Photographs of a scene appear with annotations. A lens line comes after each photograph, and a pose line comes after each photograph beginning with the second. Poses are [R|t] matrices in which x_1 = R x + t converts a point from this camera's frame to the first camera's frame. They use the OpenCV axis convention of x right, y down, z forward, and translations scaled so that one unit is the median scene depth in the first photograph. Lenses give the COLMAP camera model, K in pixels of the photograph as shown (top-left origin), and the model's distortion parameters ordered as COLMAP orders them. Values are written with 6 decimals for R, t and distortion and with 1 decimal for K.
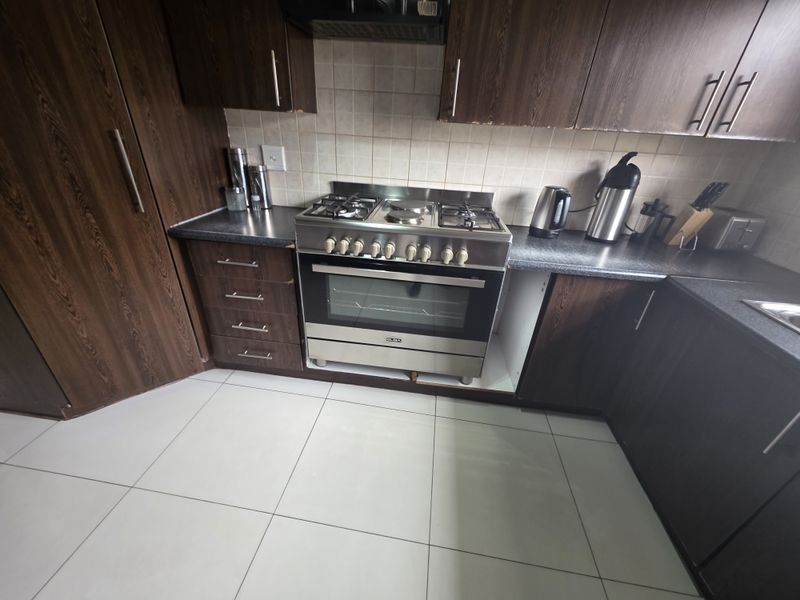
lens RADIAL K [[320.5, 0, 398.8], [0, 320.5, 297.5], [0, 0, 1]] dist [-0.001297, -0.000131]
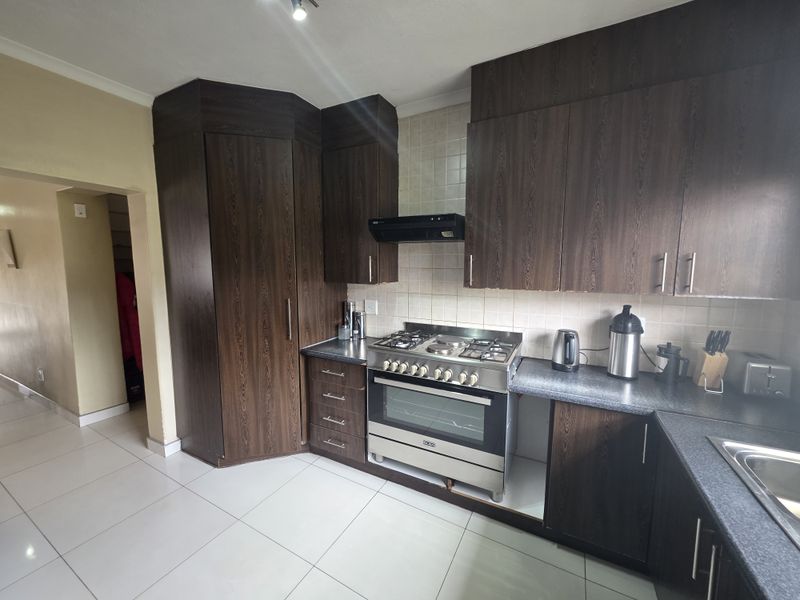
lens RADIAL K [[320.5, 0, 398.8], [0, 320.5, 297.5], [0, 0, 1]] dist [-0.001297, -0.000131]
pose [[0.933572, -0.012670, -0.358166, 0.324020], [-0.124986, 0.925123, -0.358505, 0.064321], [0.335890, 0.379455, 0.862086, -0.338794]]
